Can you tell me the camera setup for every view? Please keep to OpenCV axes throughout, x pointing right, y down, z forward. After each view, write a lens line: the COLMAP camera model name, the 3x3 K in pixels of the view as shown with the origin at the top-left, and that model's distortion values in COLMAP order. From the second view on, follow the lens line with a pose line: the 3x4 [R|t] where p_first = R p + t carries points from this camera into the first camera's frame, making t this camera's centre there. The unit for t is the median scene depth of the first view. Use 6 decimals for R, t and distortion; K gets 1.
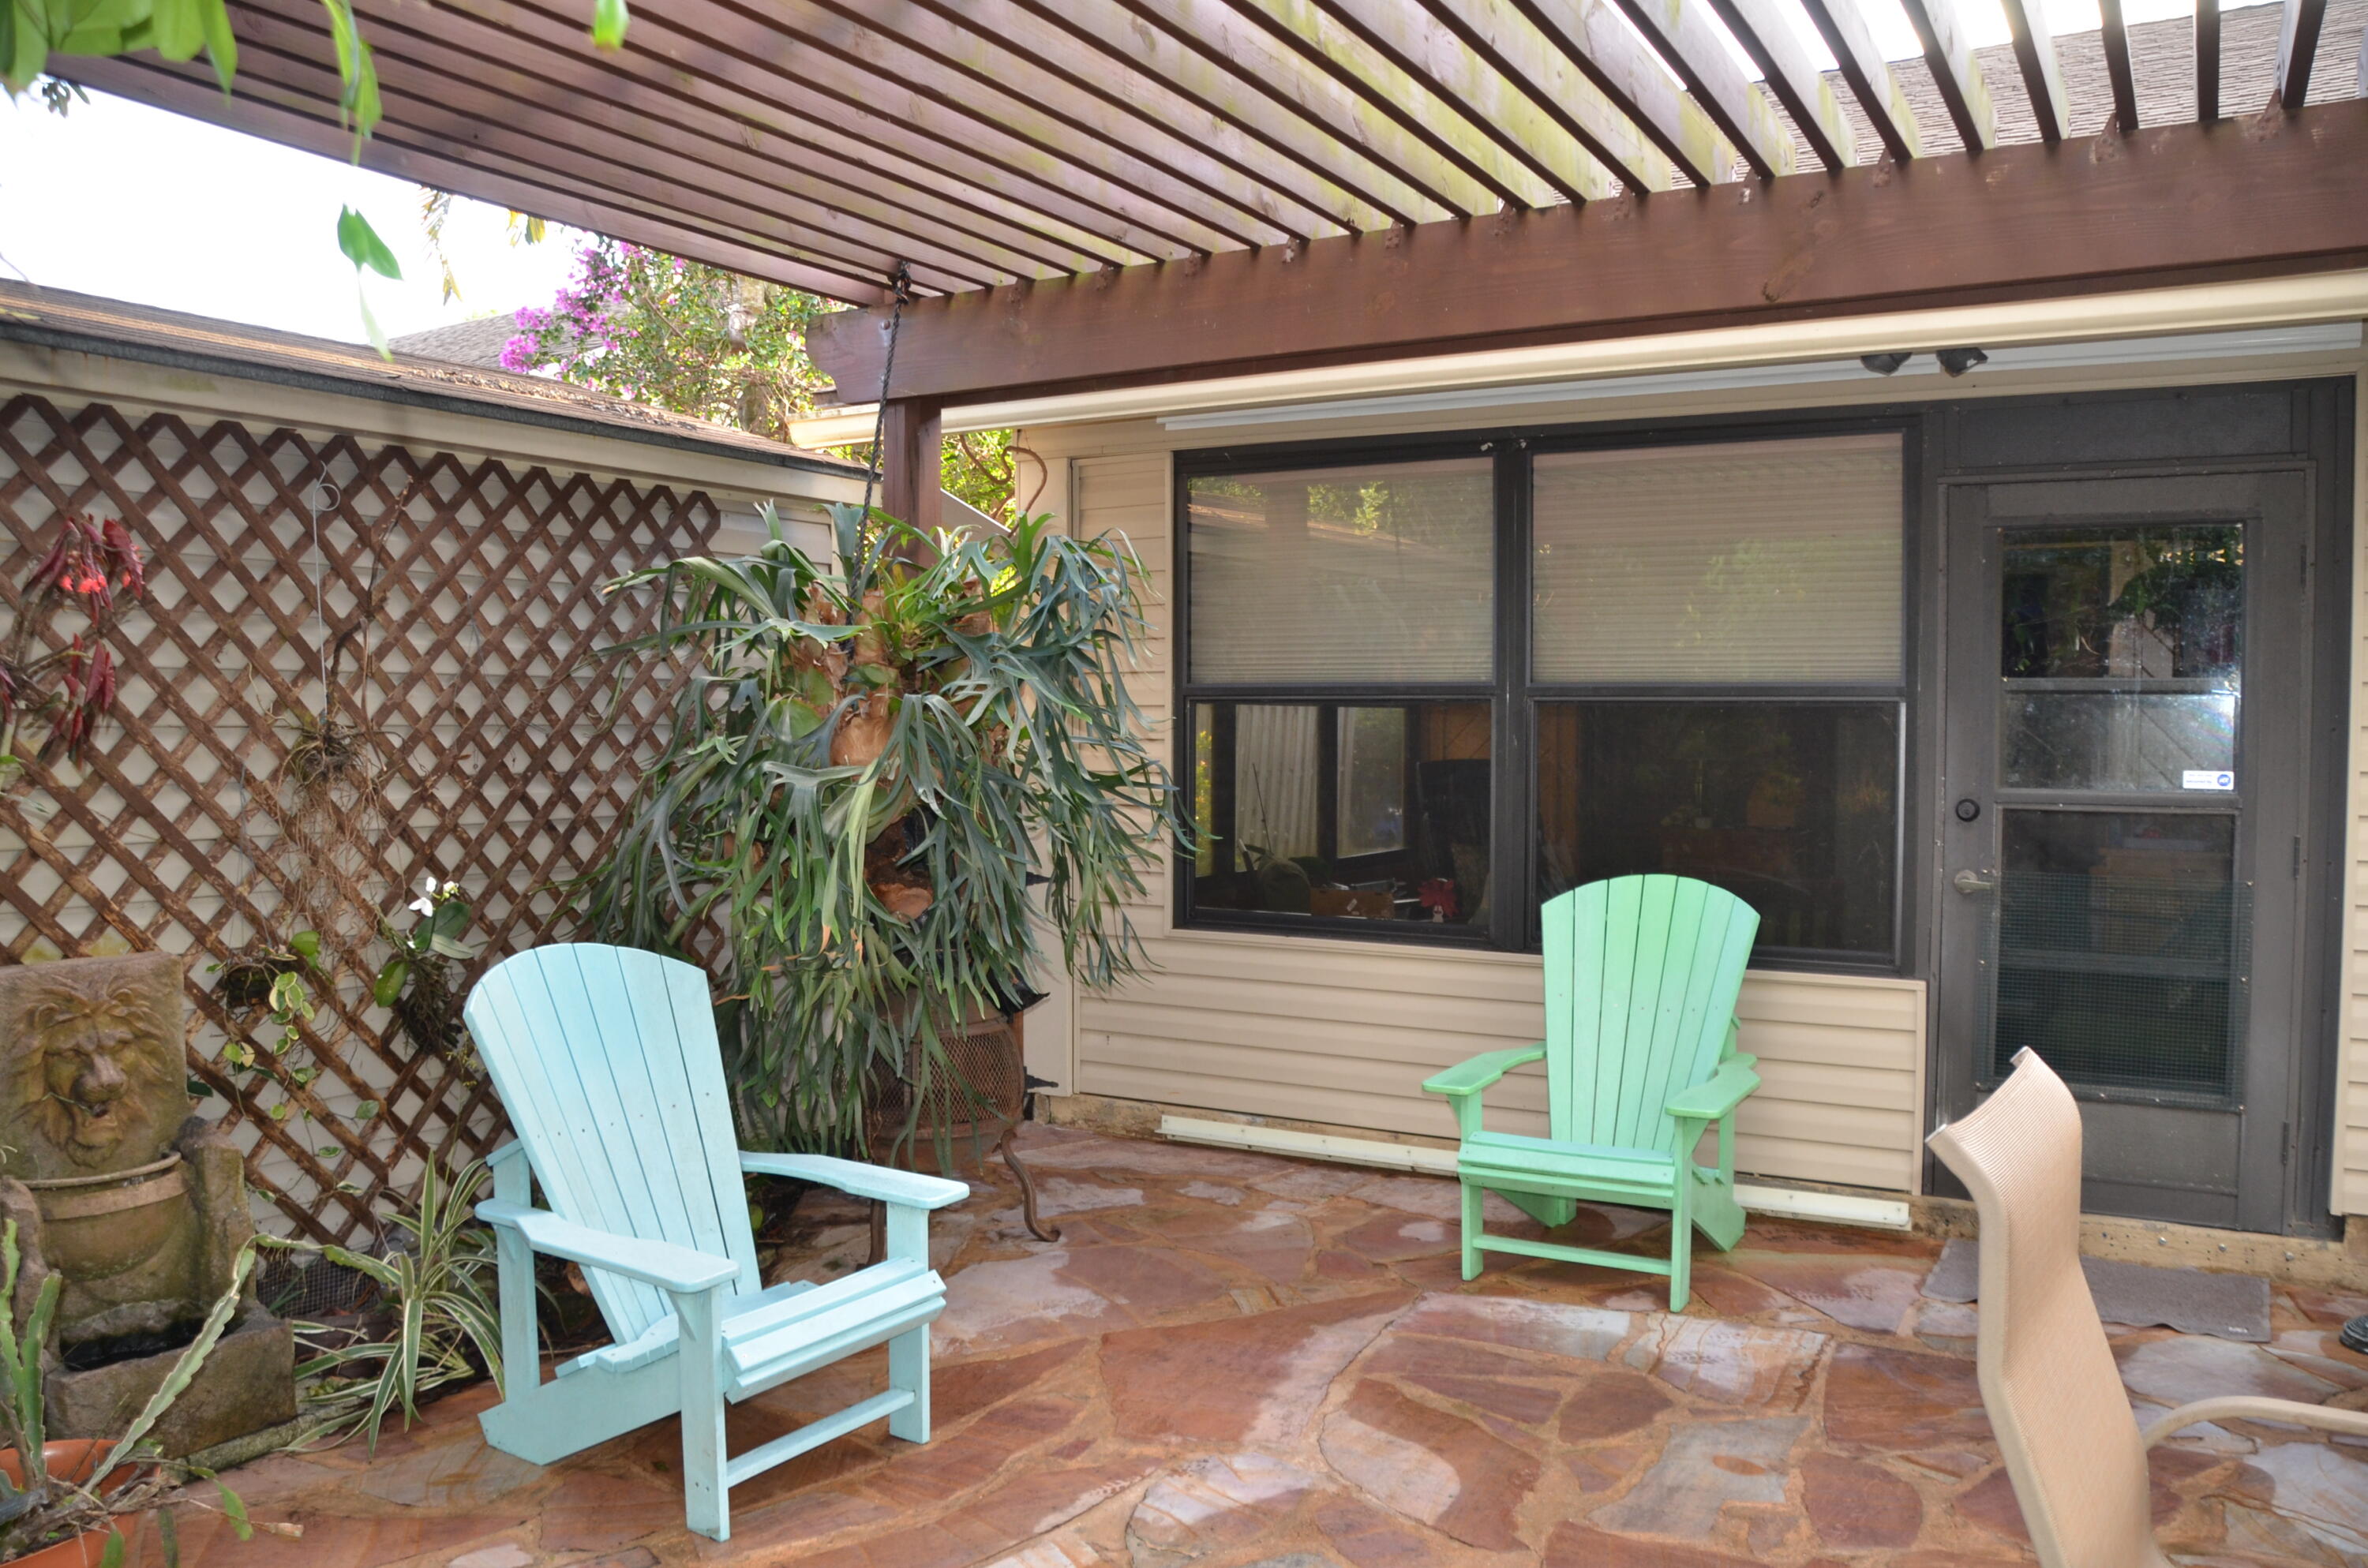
lens RADIAL K [[1811.0, 0, 1184.0], [0, 1811.0, 784.0], [0, 0, 1]] dist [-0.136221, 0.071438]
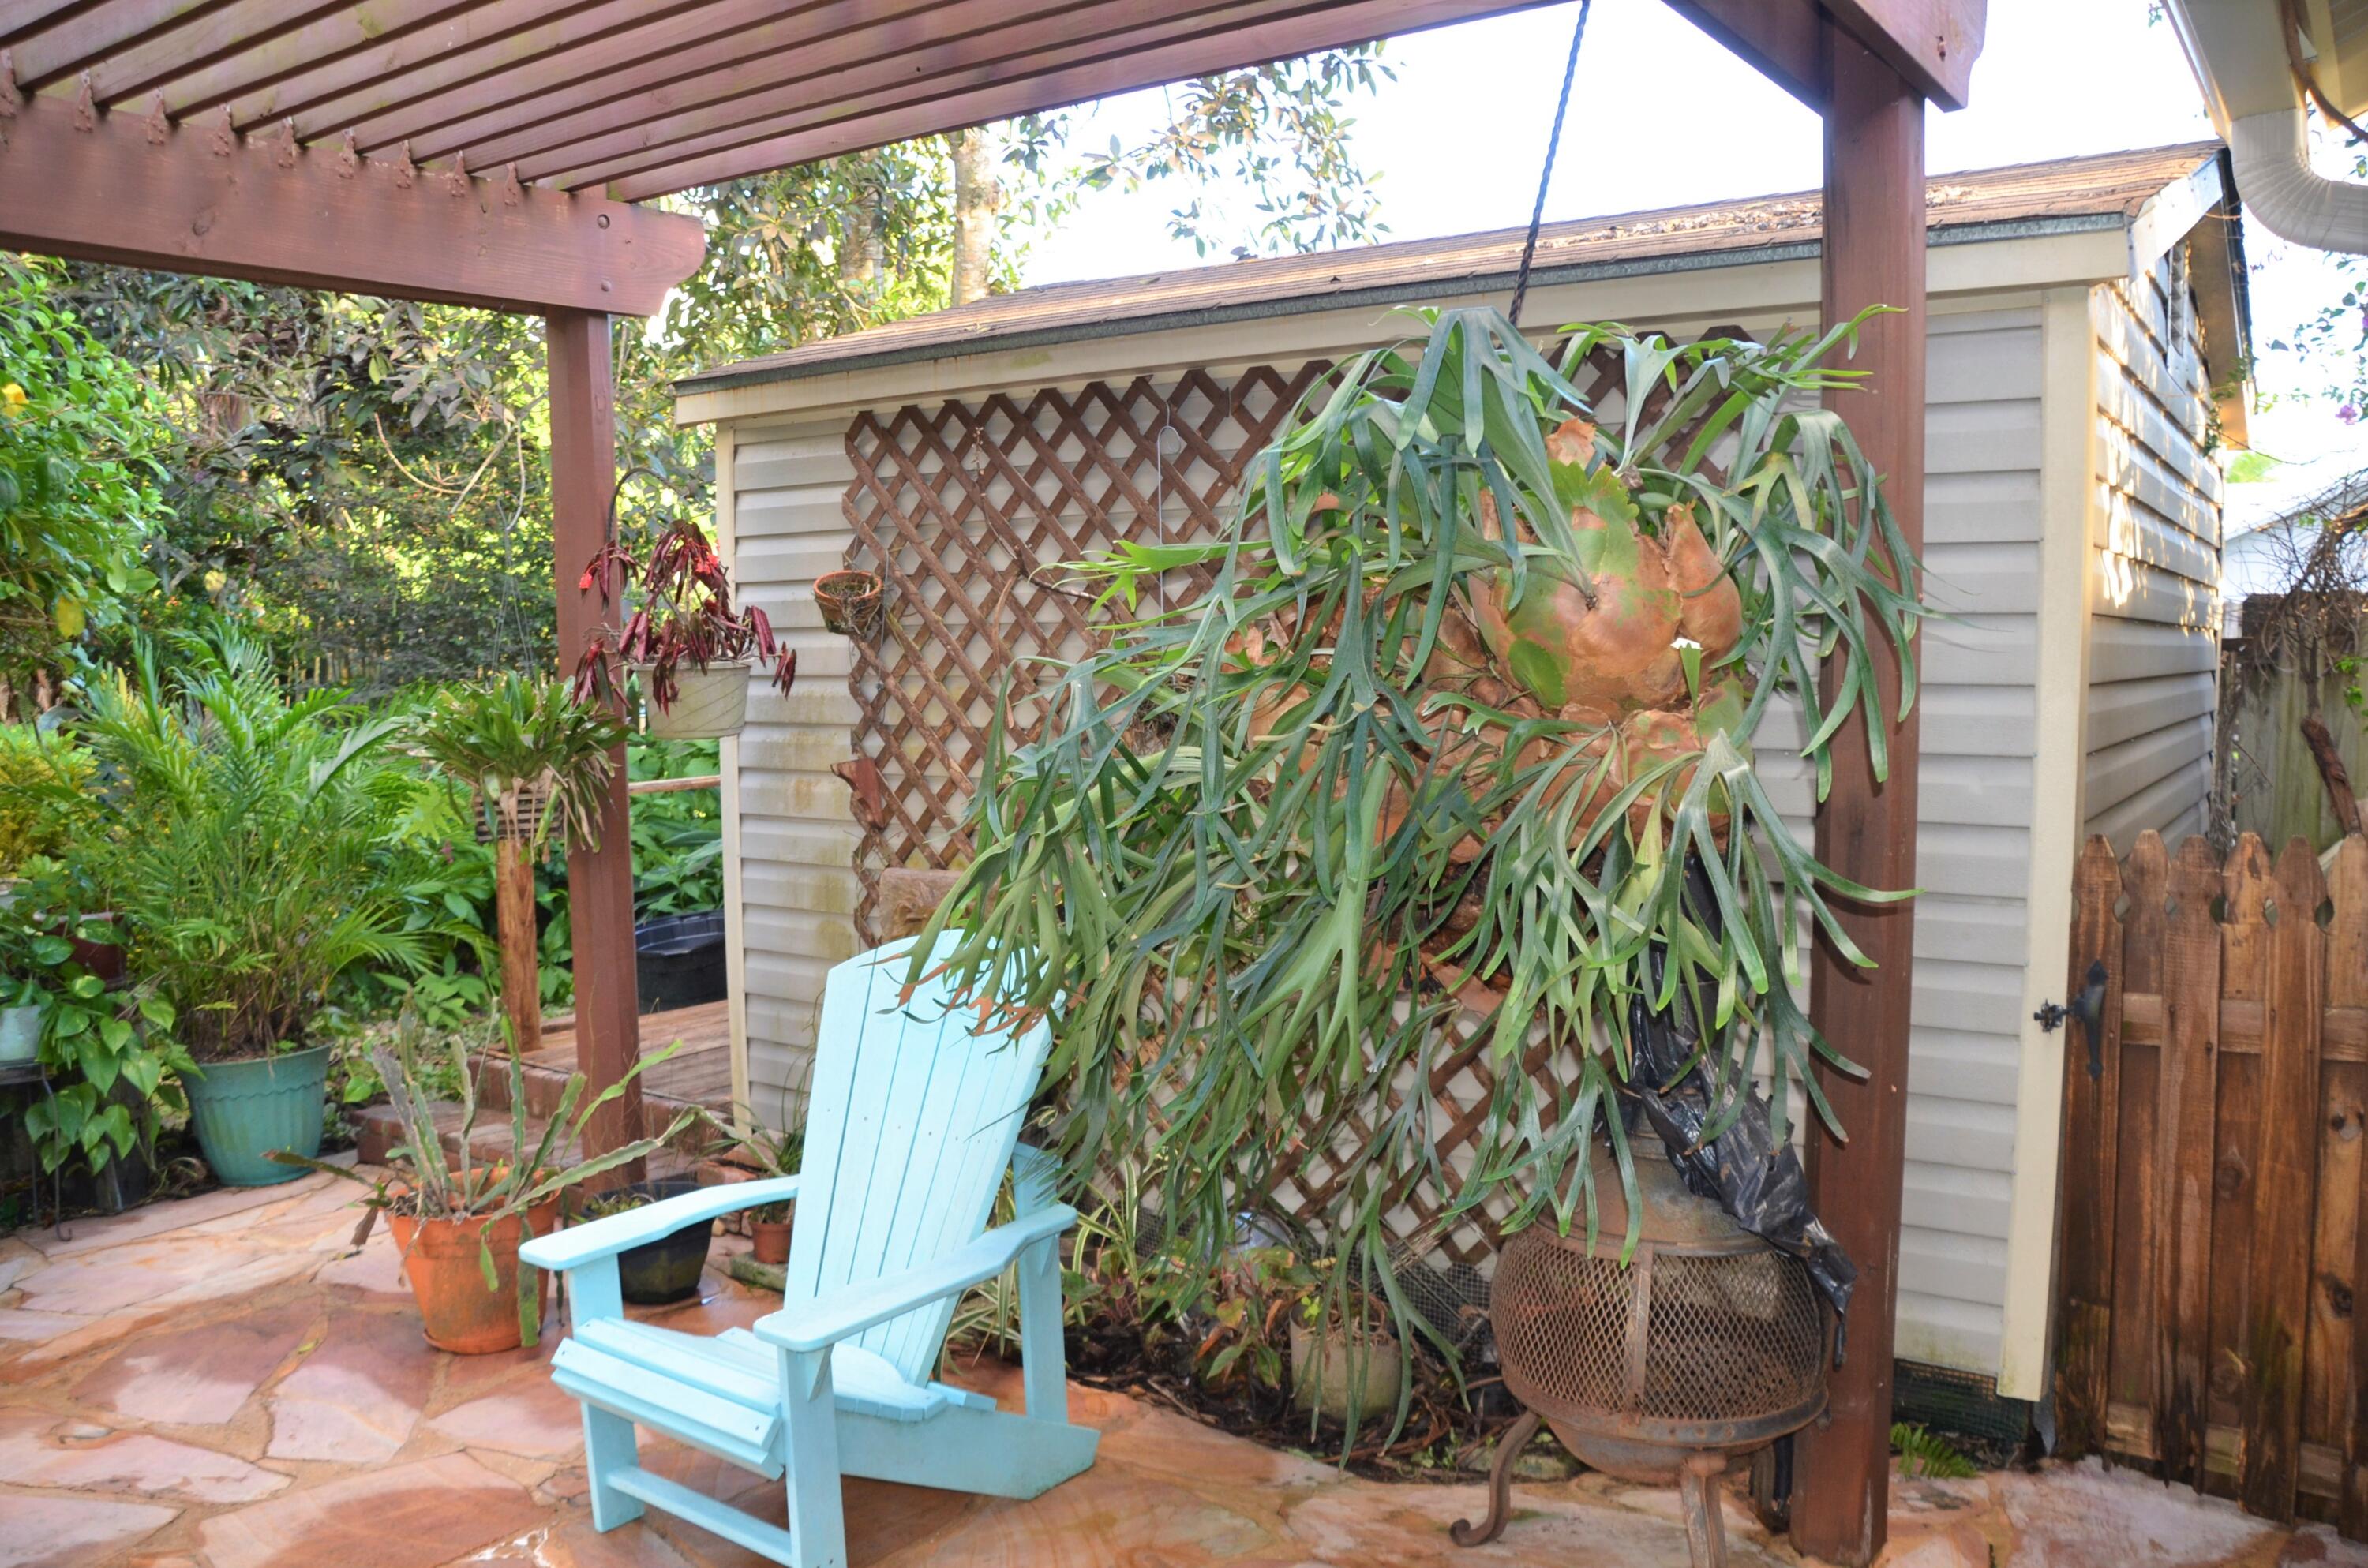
lens RADIAL K [[1811.0, 0, 1184.0], [0, 1811.0, 784.0], [0, 0, 1]] dist [-0.136221, 0.071438]
pose [[-0.077879, 0.070527, -0.994465, 0.526306], [-0.020700, 0.997165, 0.072340, -0.045523], [0.996748, 0.026219, -0.076198, 1.097136]]
